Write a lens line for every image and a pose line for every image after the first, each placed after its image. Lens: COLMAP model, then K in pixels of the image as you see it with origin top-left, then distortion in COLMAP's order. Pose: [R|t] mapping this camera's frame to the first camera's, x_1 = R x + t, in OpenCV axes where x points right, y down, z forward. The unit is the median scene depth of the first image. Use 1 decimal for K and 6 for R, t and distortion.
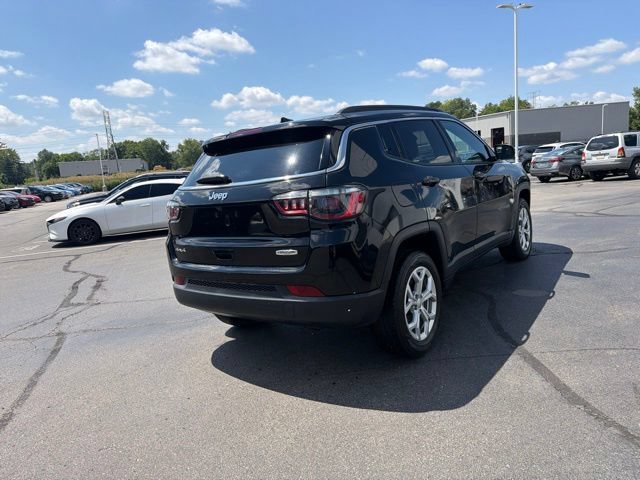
lens RADIAL K [[452.3, 0, 316.0], [0, 452.3, 238.5], [0, 0, 1]] dist [0.034286, -0.042271]
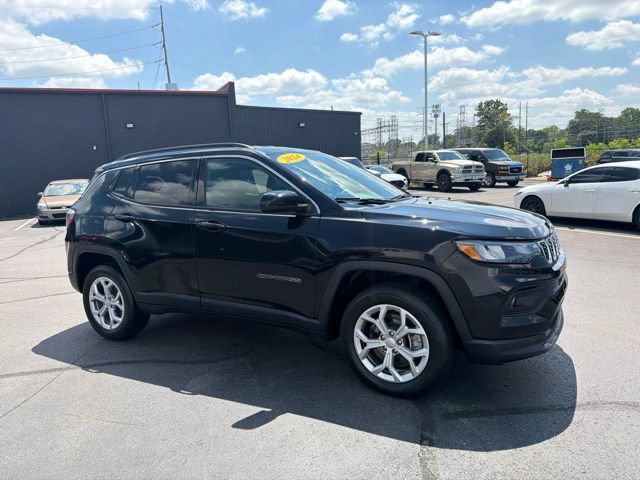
lens RADIAL K [[452.3, 0, 322.7], [0, 452.3, 241.1], [0, 0, 1]] dist [0.034286, -0.042271]
pose [[0.144829, 0.237518, -0.960526, 1.437404], [-0.124636, 0.967408, 0.220427, -0.380243], [0.981575, 0.087792, 0.169712, 1.247549]]
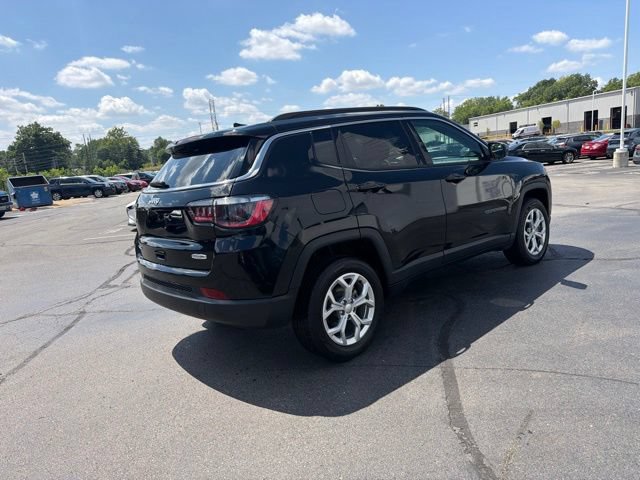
lens RADIAL K [[452.3, 0, 319.5], [0, 452.3, 243.0], [0, 0, 1]] dist [0.034286, -0.042271]
pose [[0.979541, 0.034125, -0.198330, 0.324144], [-0.025737, 0.998668, 0.044722, -0.042443], [0.199592, -0.038703, 0.979115, 0.004704]]
